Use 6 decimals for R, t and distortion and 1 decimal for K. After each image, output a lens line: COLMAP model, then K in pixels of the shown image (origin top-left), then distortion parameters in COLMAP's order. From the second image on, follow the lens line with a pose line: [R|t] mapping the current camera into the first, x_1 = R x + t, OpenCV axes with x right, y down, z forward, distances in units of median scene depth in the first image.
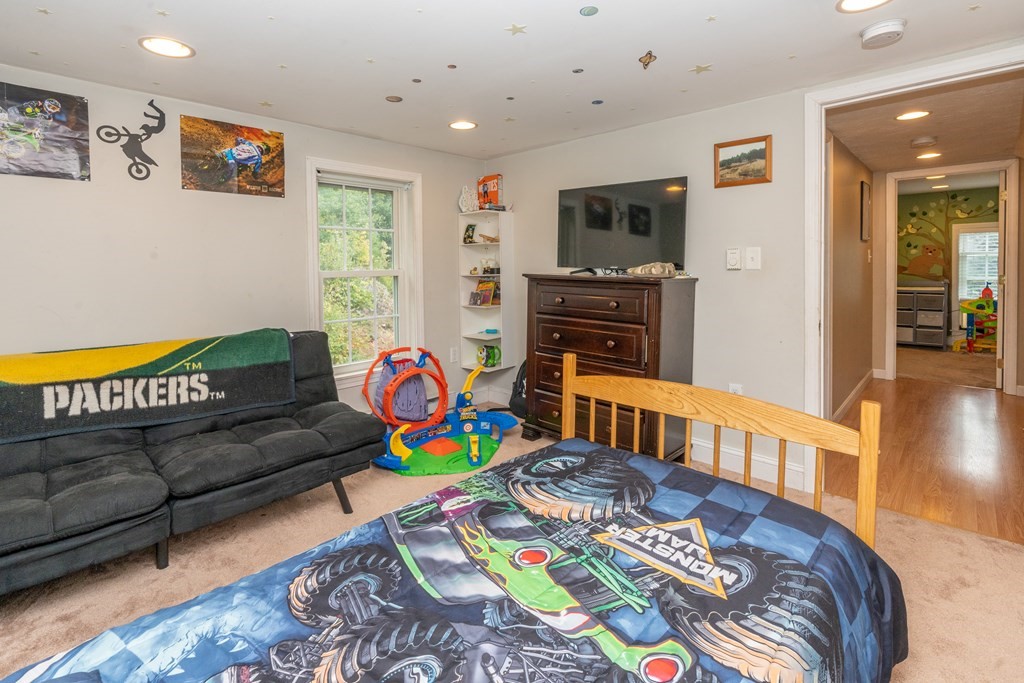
lens RADIAL K [[463.8, 0, 516.0], [0, 463.8, 275.5], [0, 0, 1]] dist [-0.013951, 0.000108]
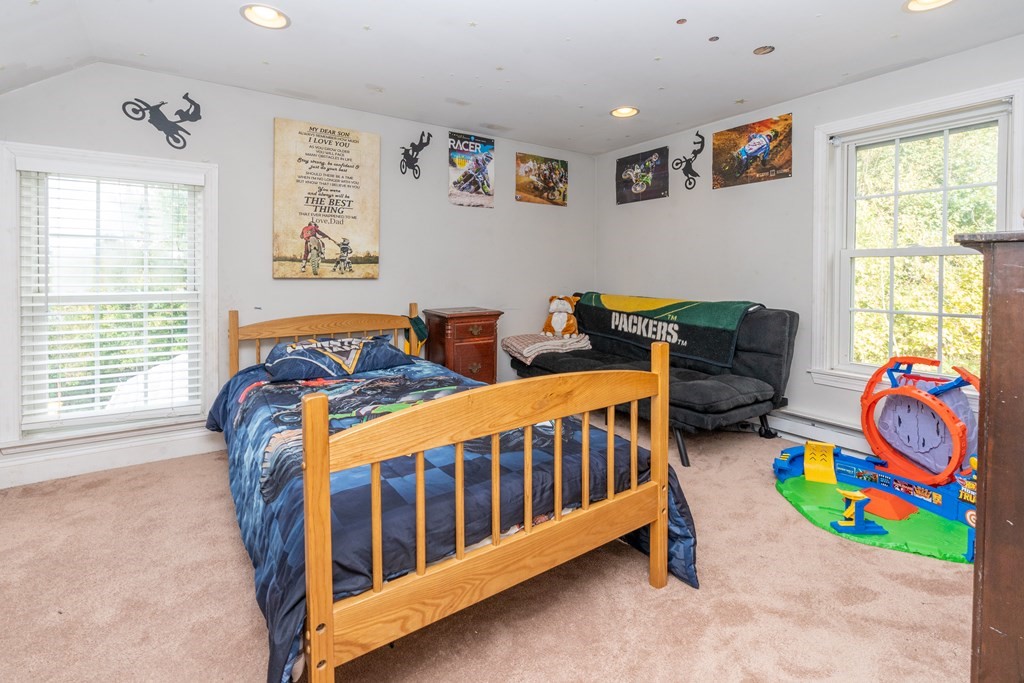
lens RADIAL K [[463.8, 0, 516.0], [0, 463.8, 275.5], [0, 0, 1]] dist [-0.013951, 0.000108]
pose [[-0.190969, 0.012506, -0.981516, 0.763039], [-0.025426, 0.999520, 0.017683, 0.054688], [0.981267, 0.028333, -0.190560, 0.782870]]
